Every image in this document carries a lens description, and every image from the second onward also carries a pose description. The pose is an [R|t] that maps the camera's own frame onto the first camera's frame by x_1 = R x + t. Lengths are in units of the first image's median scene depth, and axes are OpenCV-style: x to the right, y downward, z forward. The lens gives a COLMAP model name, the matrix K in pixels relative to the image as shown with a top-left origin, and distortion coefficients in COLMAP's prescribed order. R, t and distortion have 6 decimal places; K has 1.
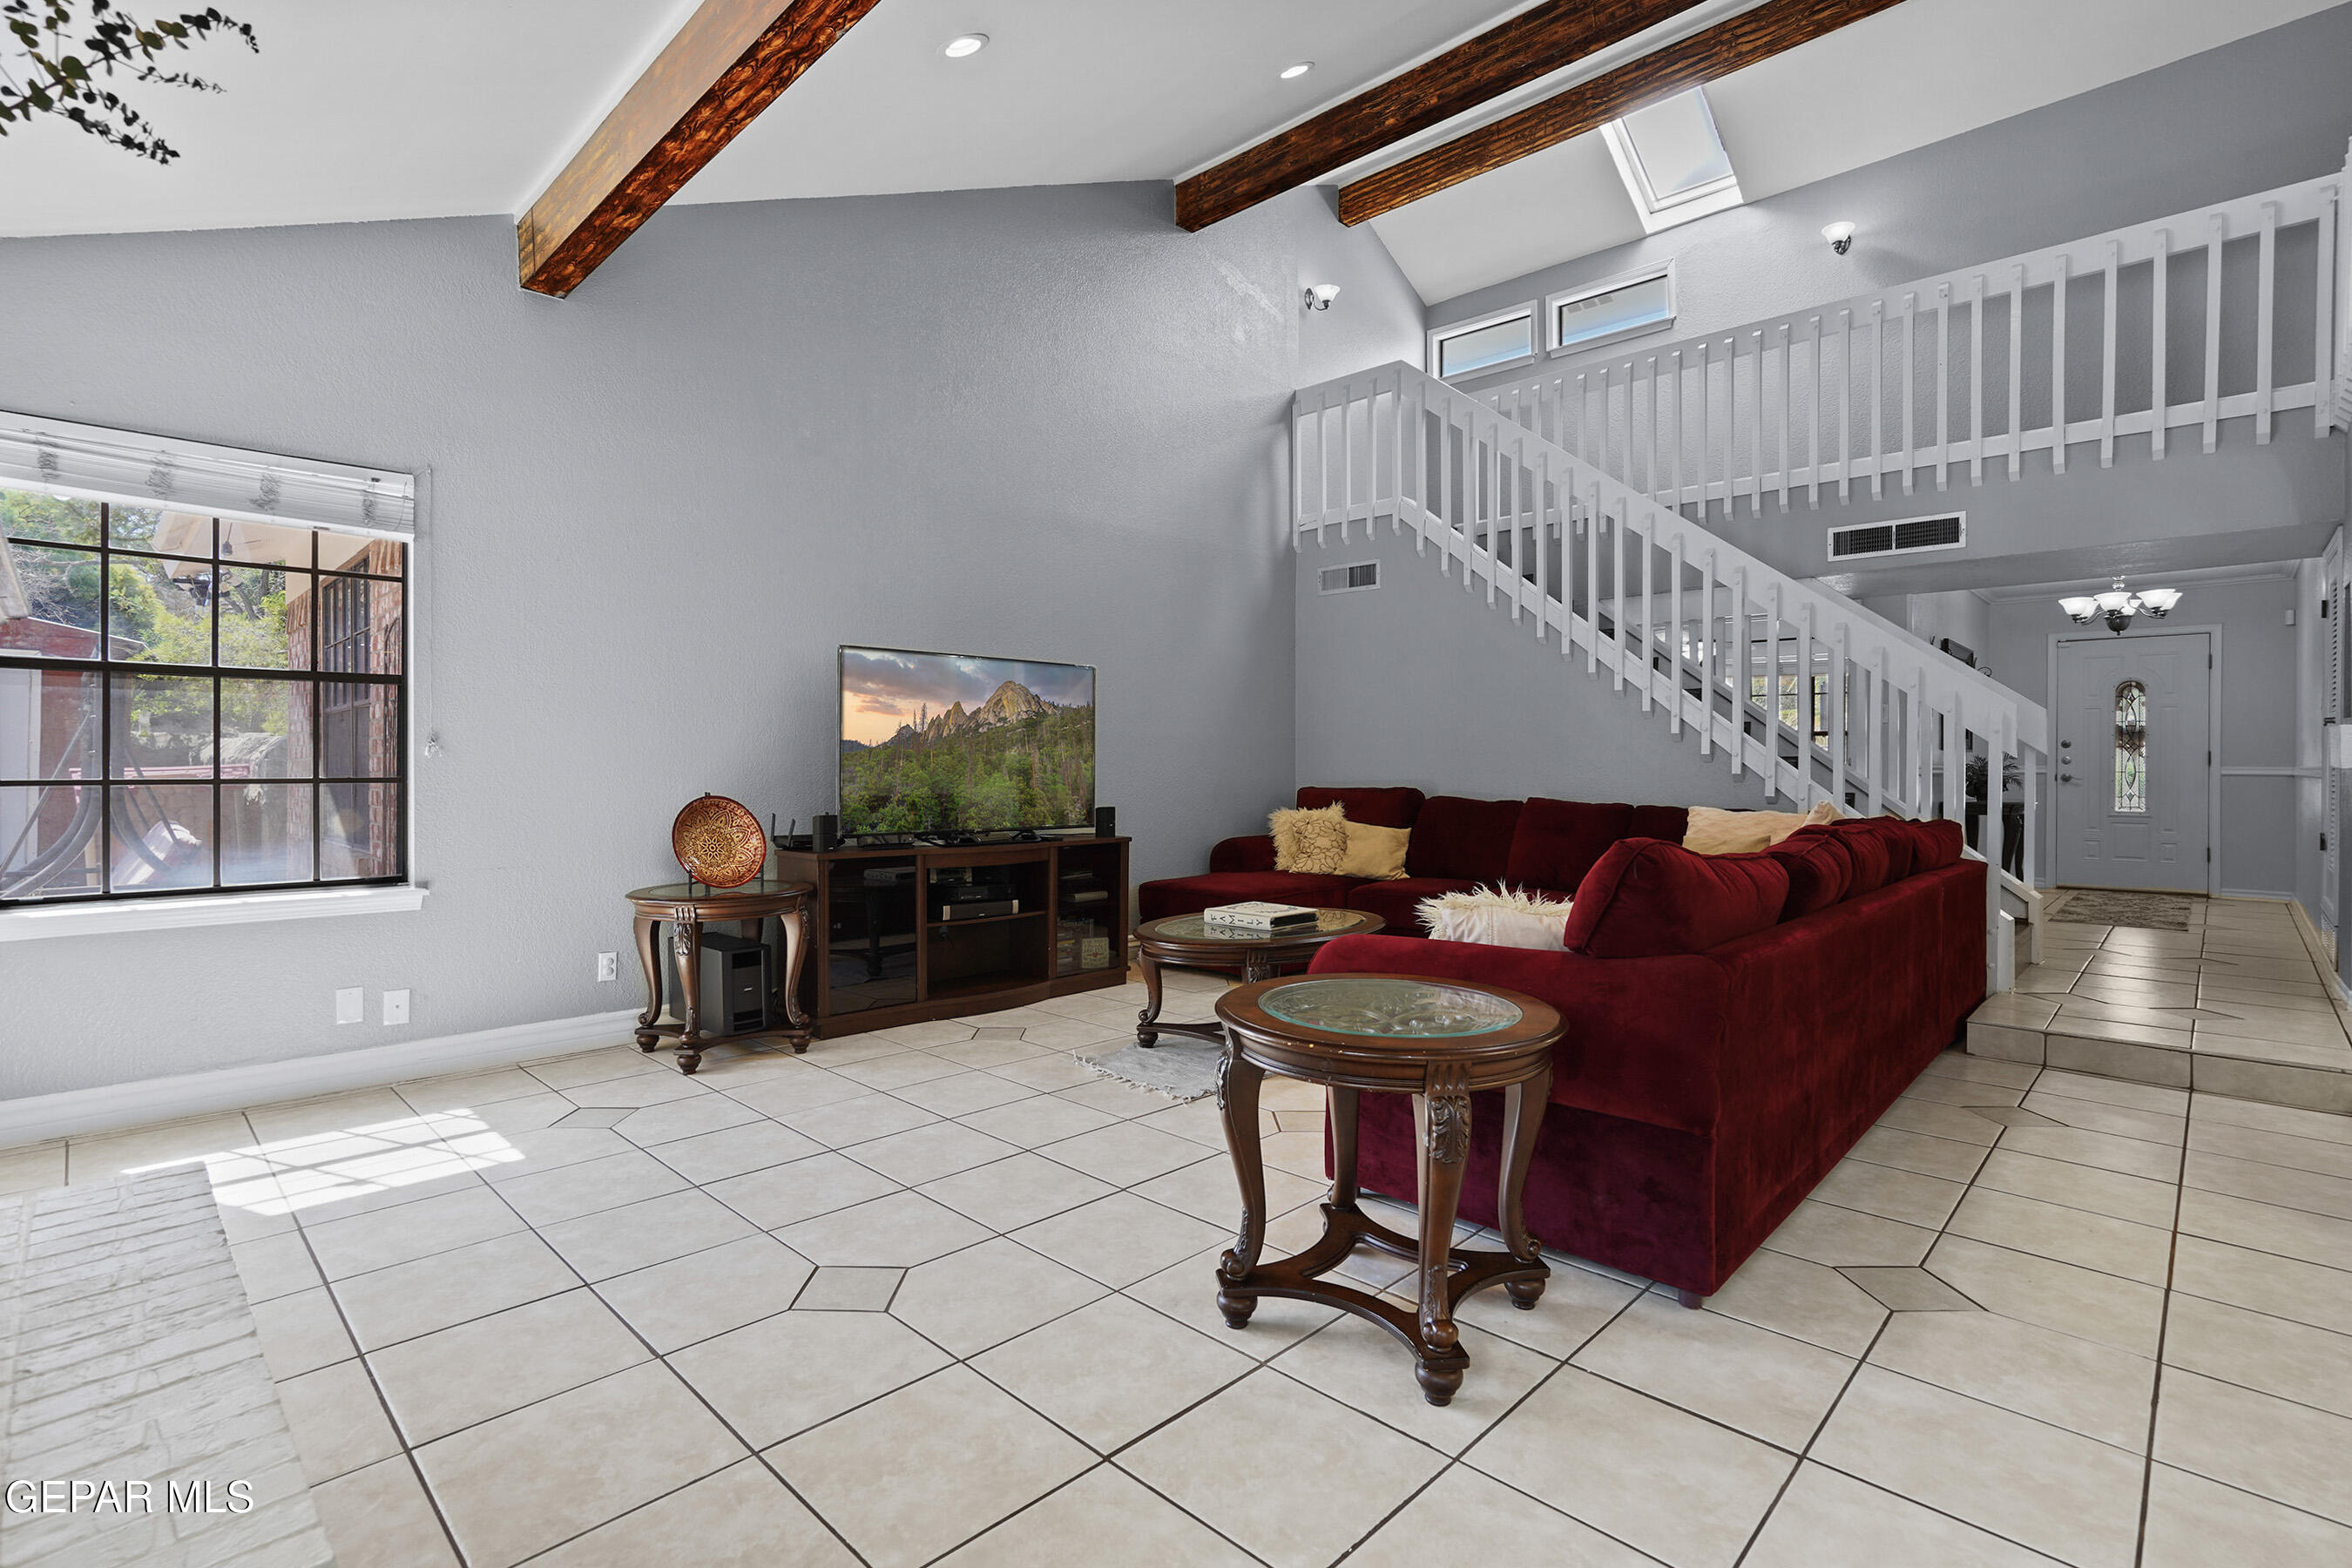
lens RADIAL K [[1096.3, 0, 1124.2], [0, 1096.3, 770.0], [0, 0, 1]] dist [-0.026358, 0.013795]
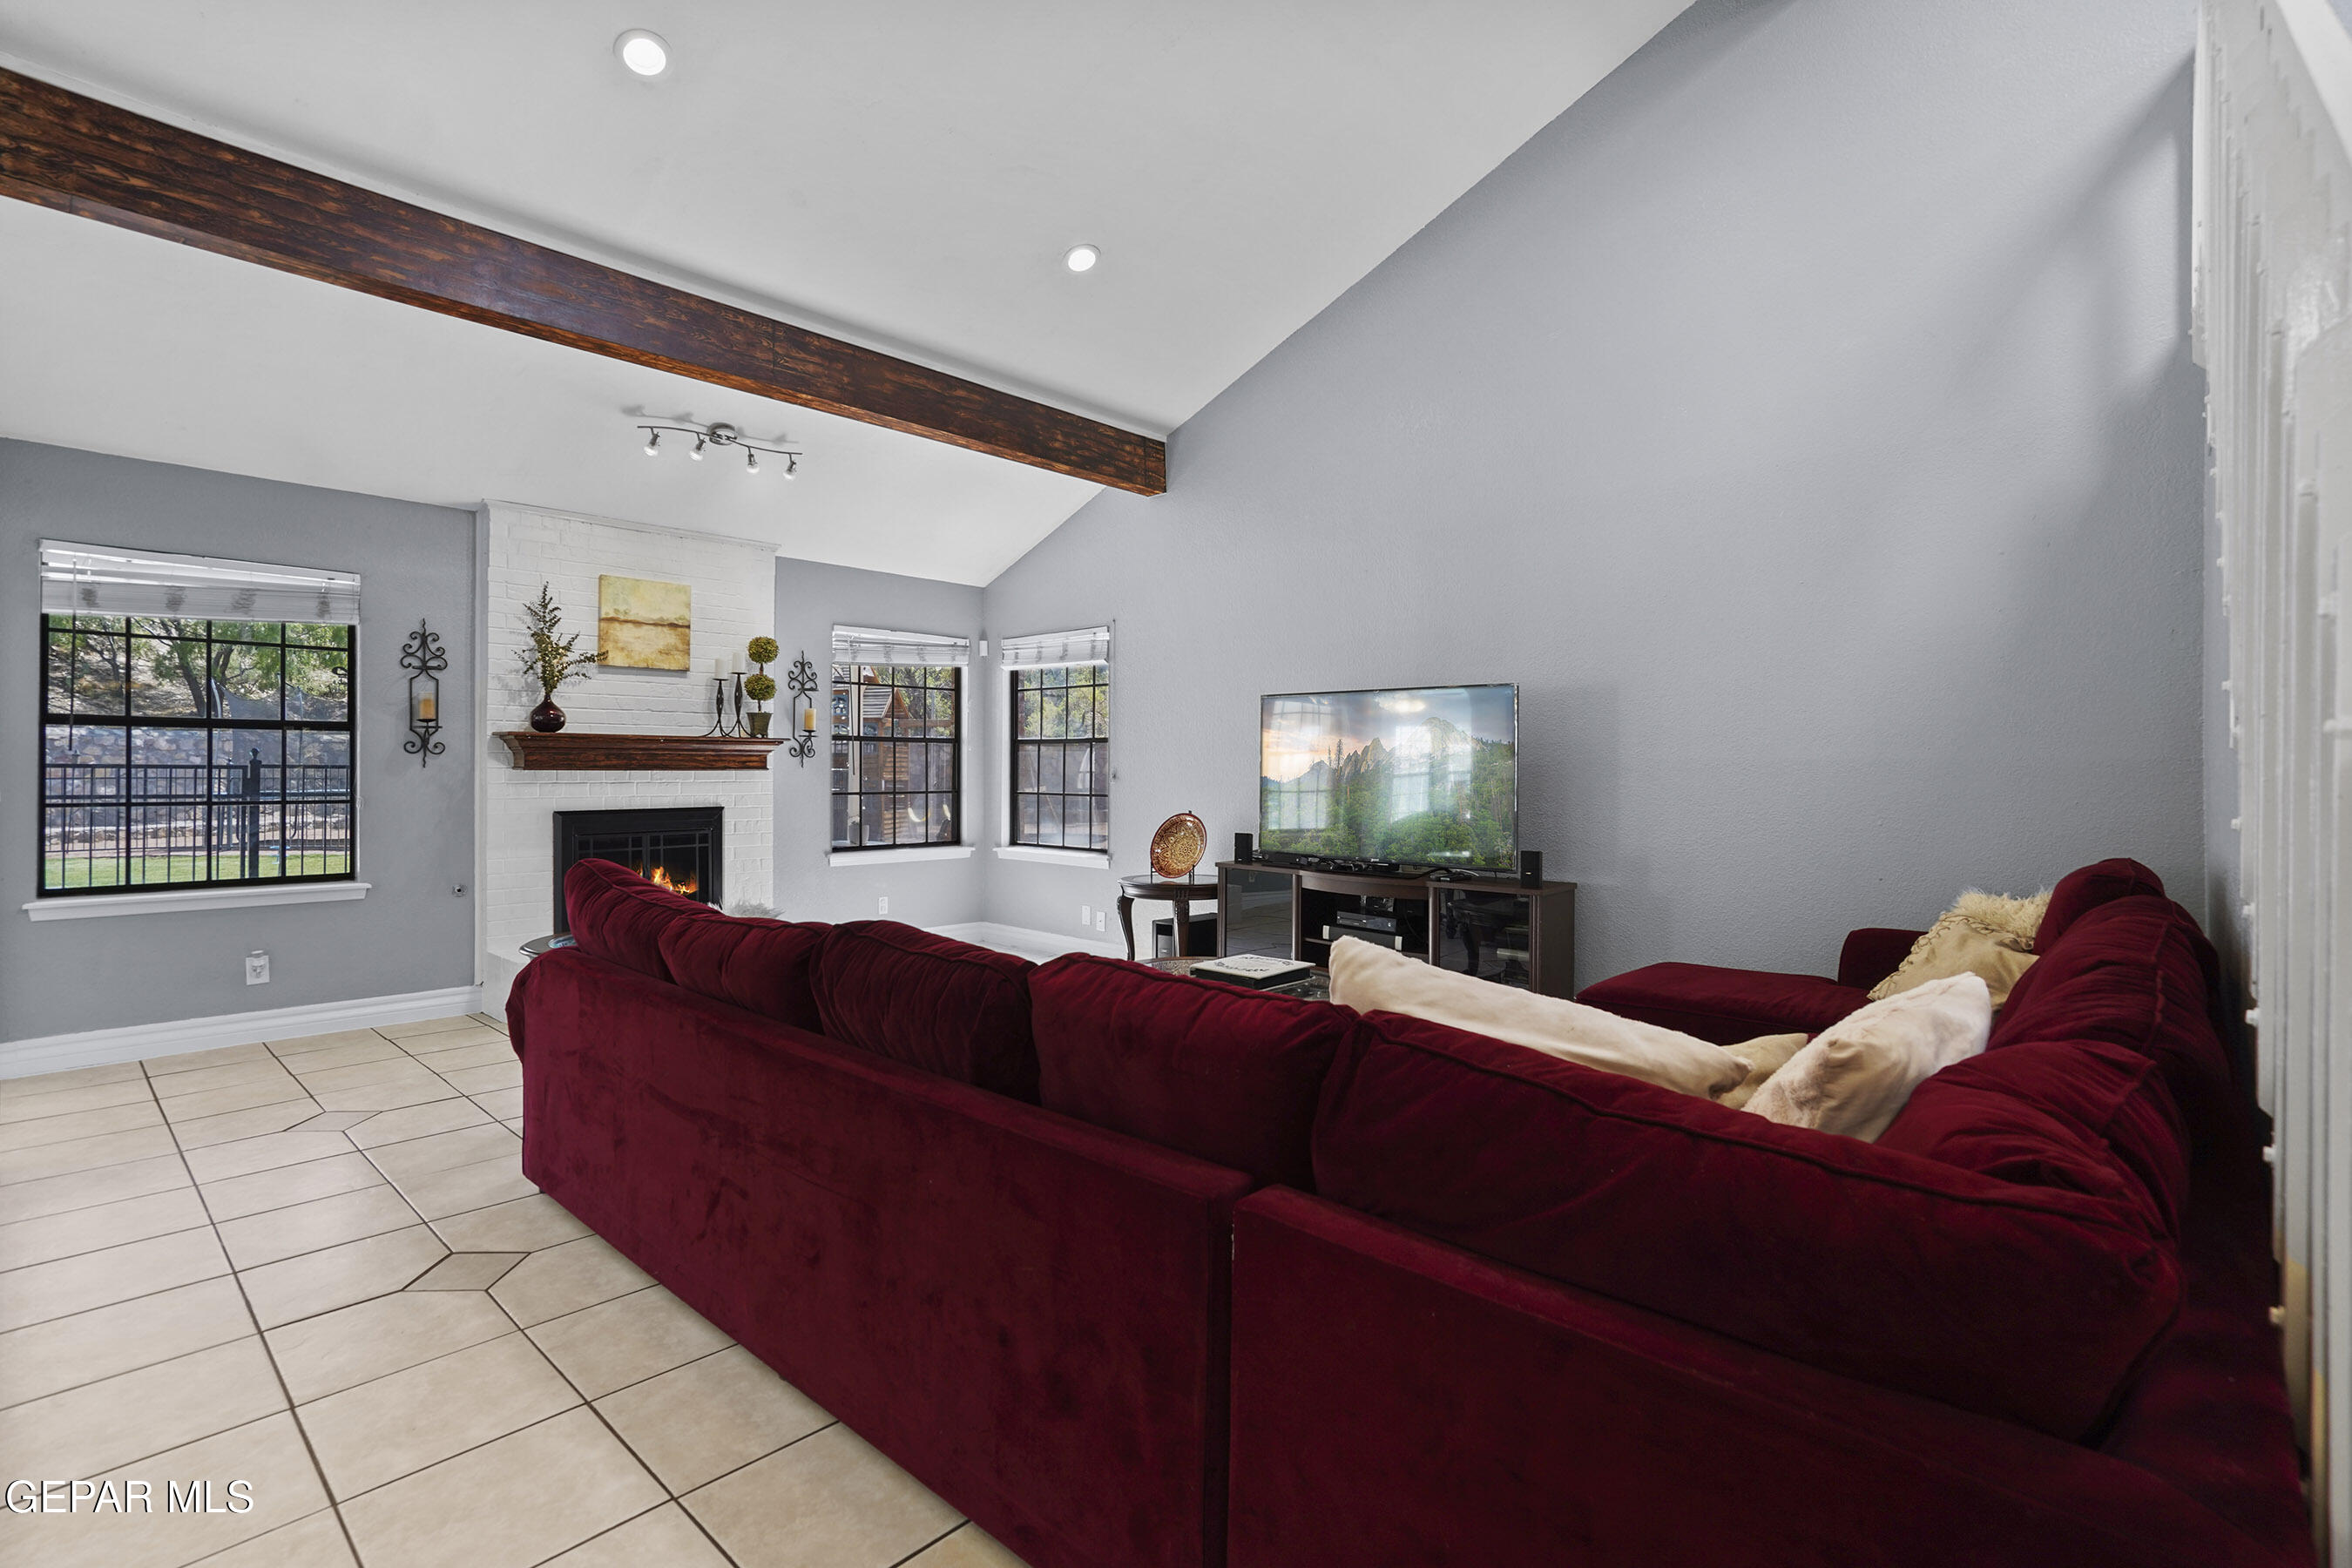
lens RADIAL K [[1099.1, 0, 1178.1], [0, 1099.1, 769.7], [0, 0, 1]] dist [-0.021410, 0.000404]
pose [[0.050039, 0.004043, -0.998739, 1.189424], [-0.020389, 0.999788, 0.003025, -0.043224], [0.998539, 0.020212, 0.050111, 1.049976]]
